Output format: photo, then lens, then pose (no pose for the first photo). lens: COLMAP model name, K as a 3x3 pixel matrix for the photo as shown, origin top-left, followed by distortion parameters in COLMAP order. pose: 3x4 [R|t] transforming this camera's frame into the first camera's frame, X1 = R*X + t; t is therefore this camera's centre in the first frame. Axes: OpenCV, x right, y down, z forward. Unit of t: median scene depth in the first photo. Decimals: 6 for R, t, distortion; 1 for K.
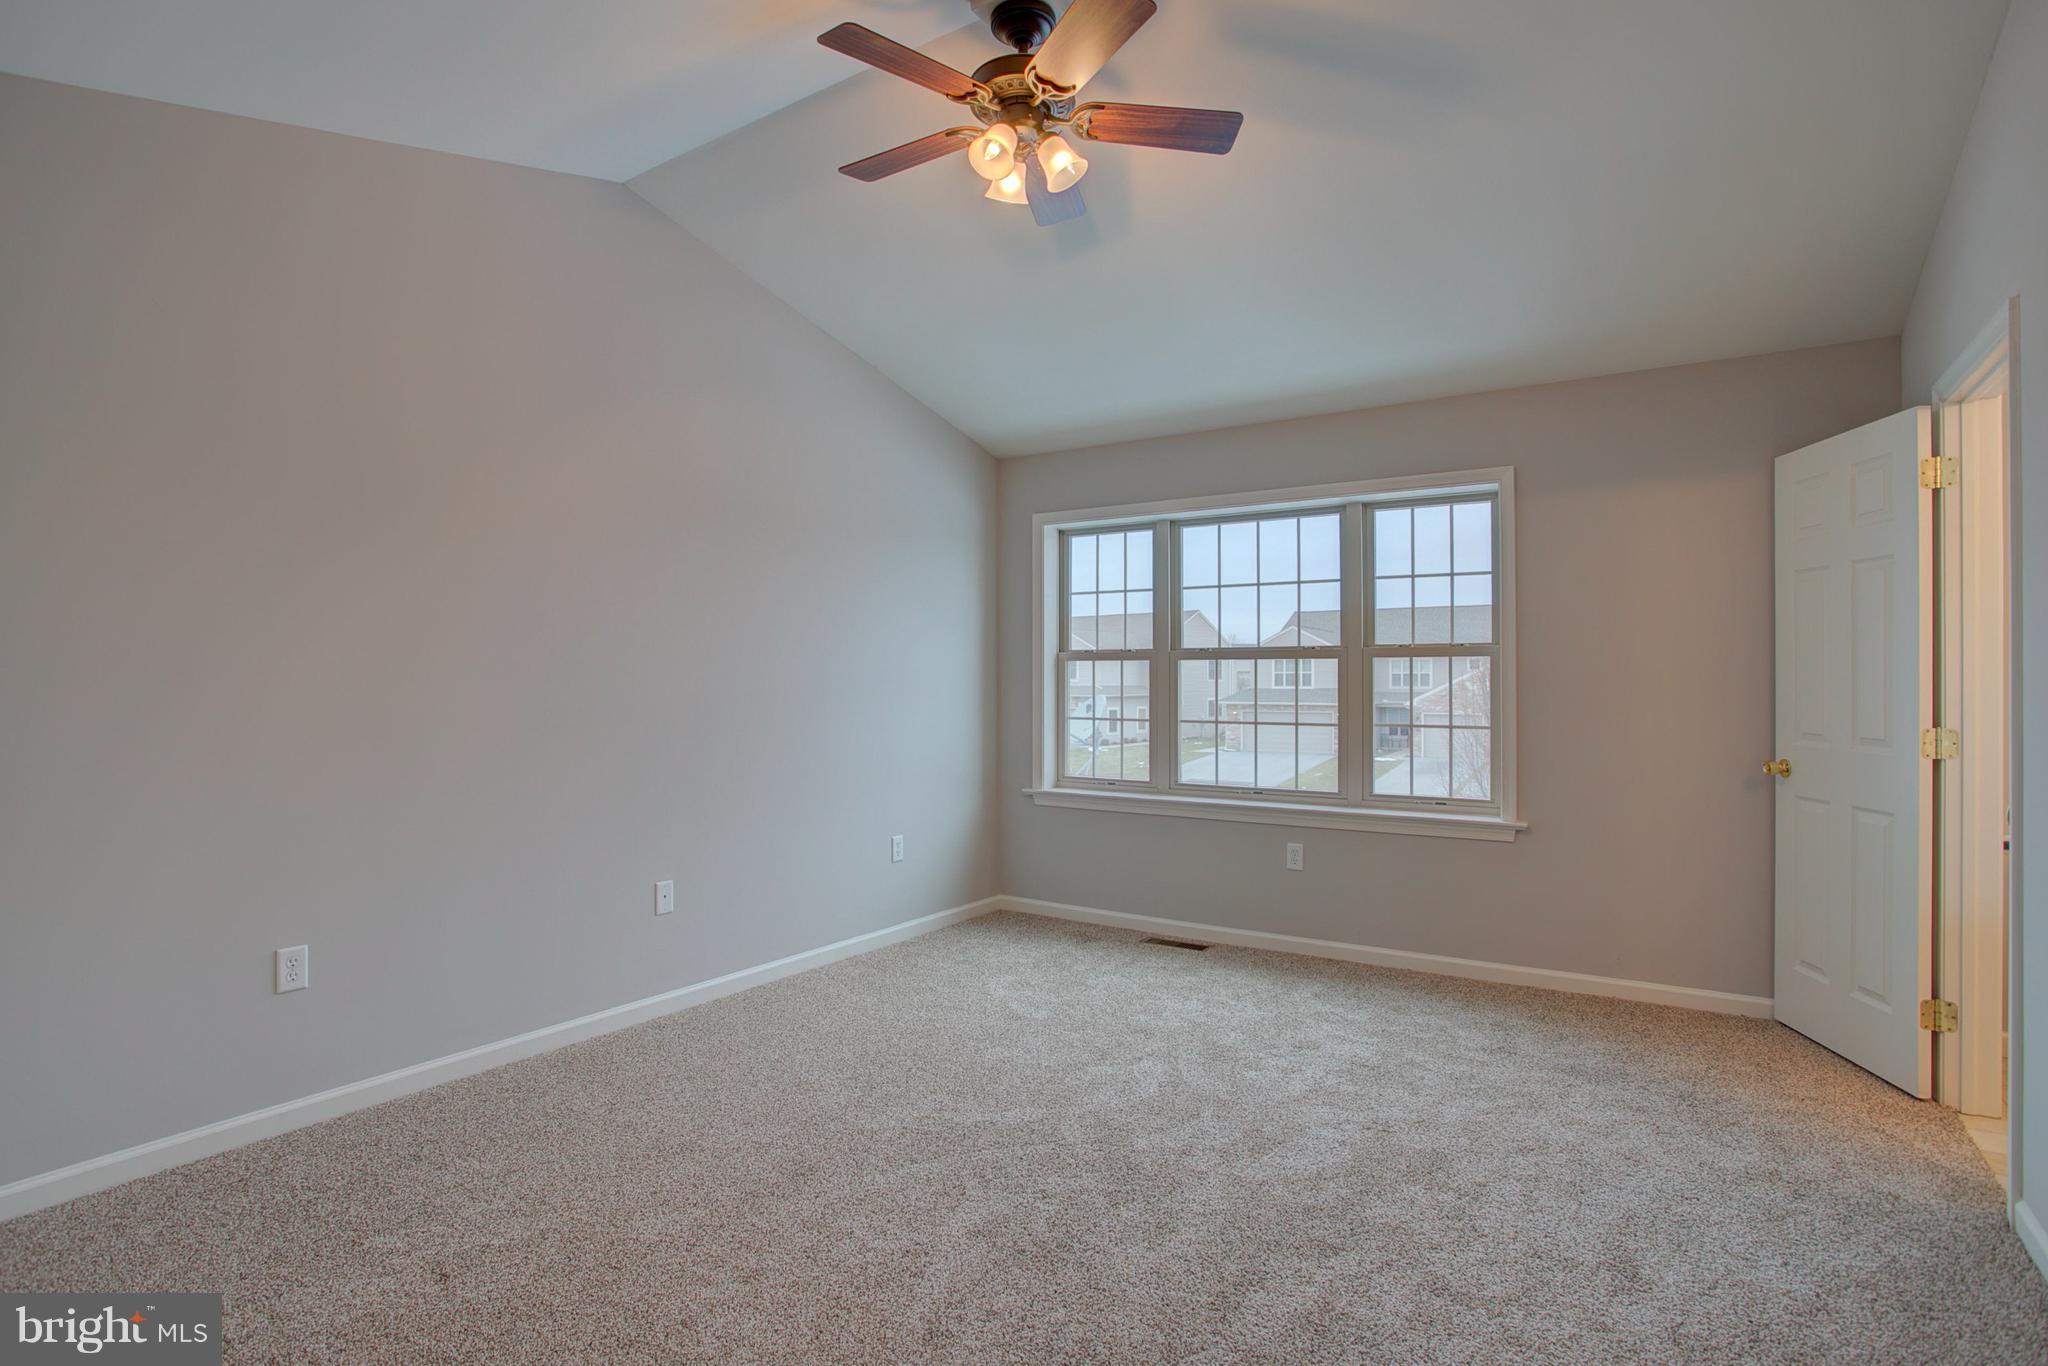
lens RADIAL K [[973.2, 0, 1024.0], [0, 973.2, 683.0], [0, 0, 1]] dist [-0.054098, 0.026375]
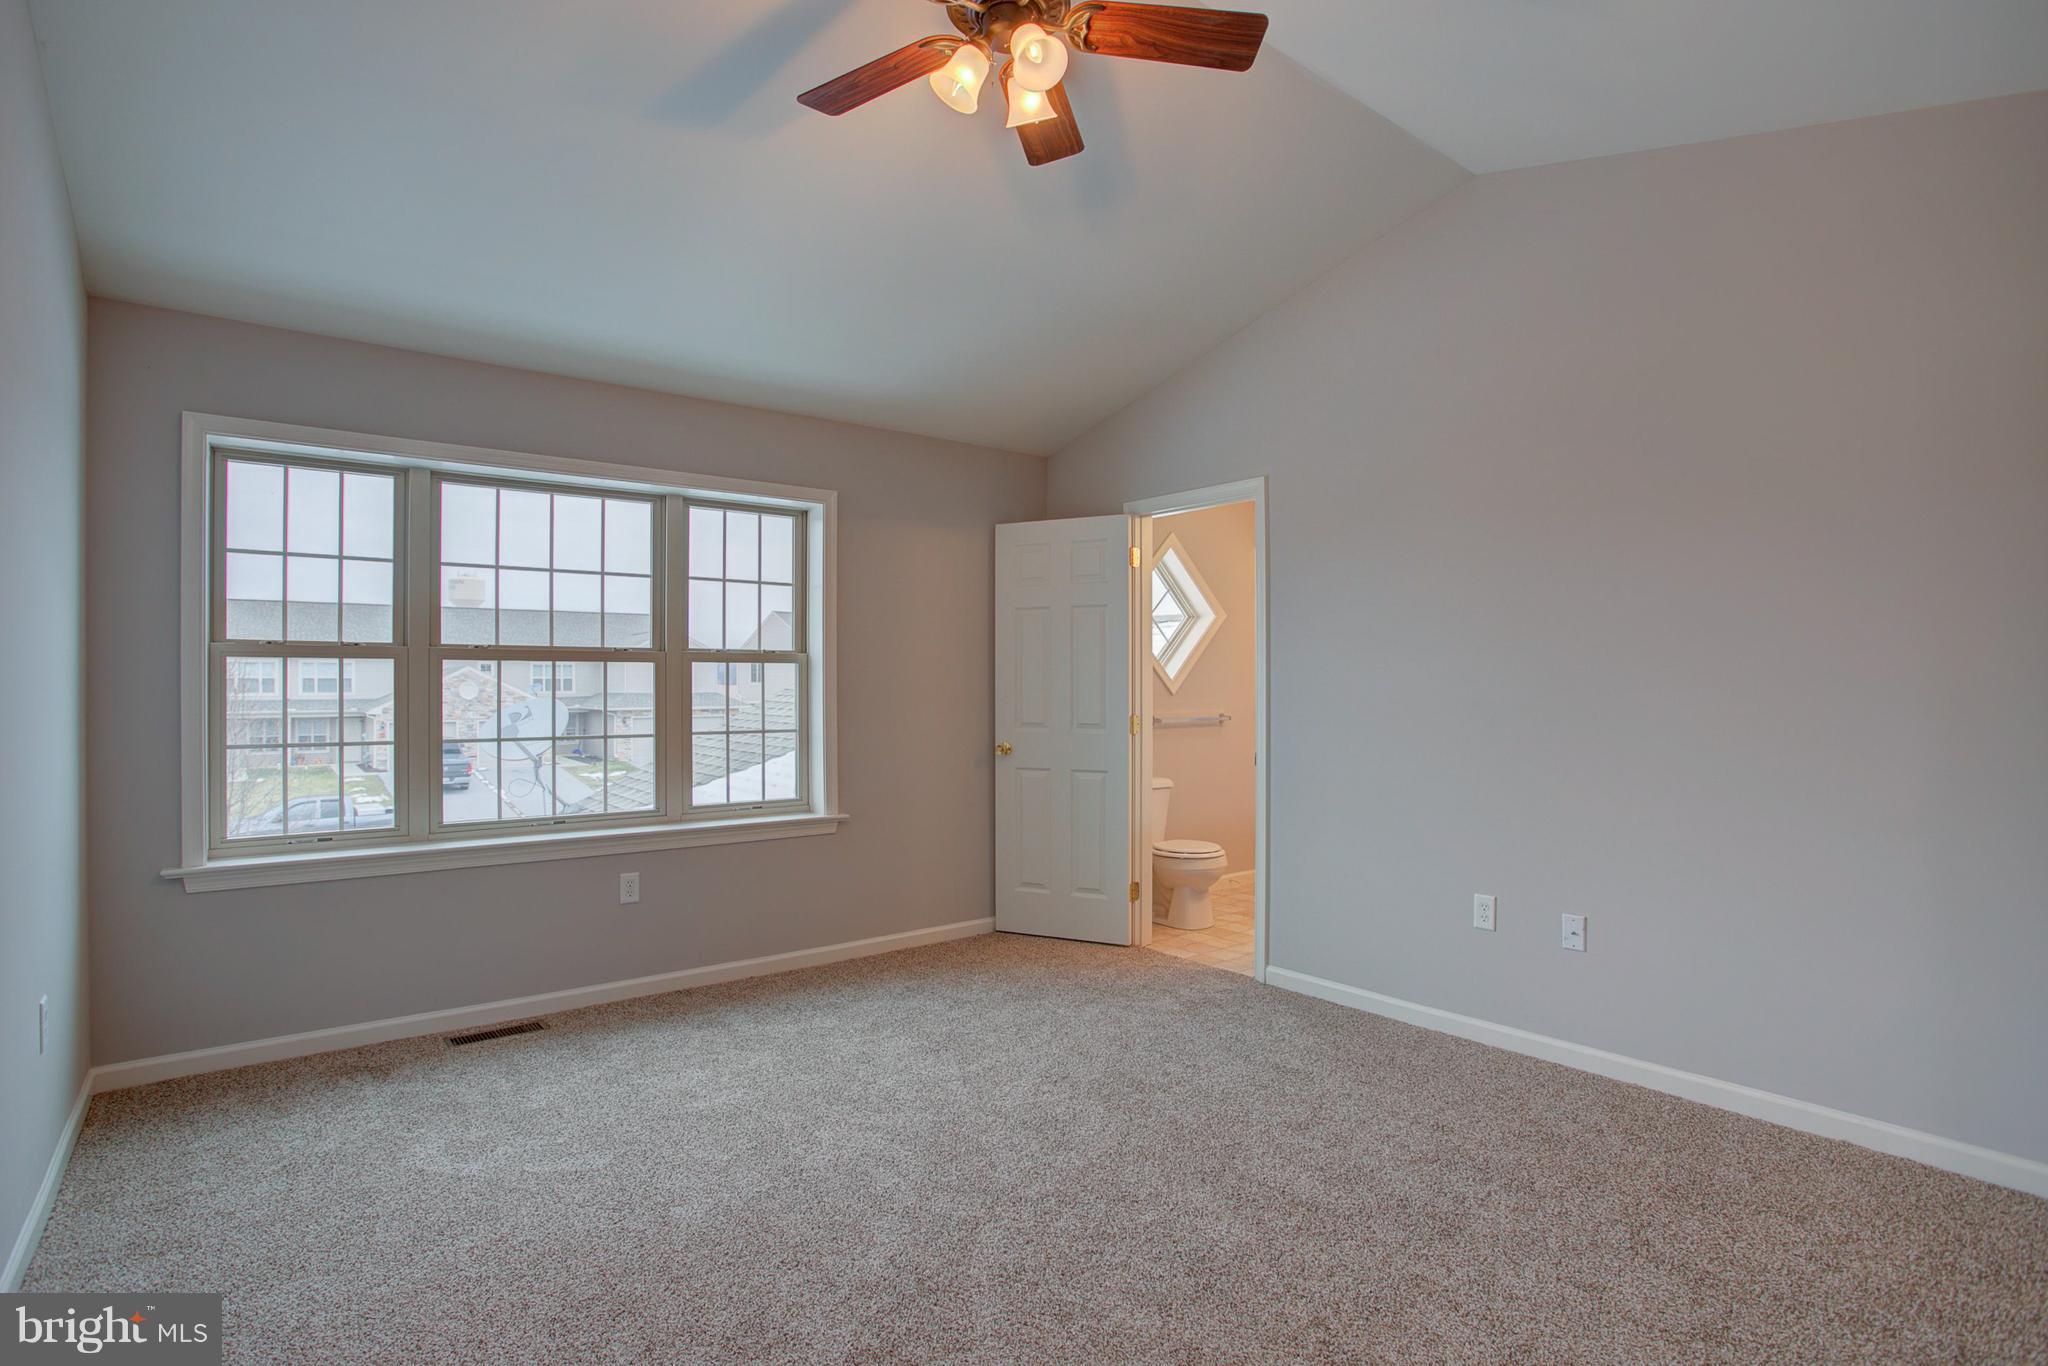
lens RADIAL K [[993.0, 0, 1010.6], [0, 993.0, 681.6], [0, 0, 1]] dist [-0.067420, 0.027992]
pose [[0.351879, 0.001865, 0.936044, -0.427205], [0.003330, 0.999989, -0.003245, -0.003013], [-0.936040, 0.004258, 0.351869, 0.364782]]
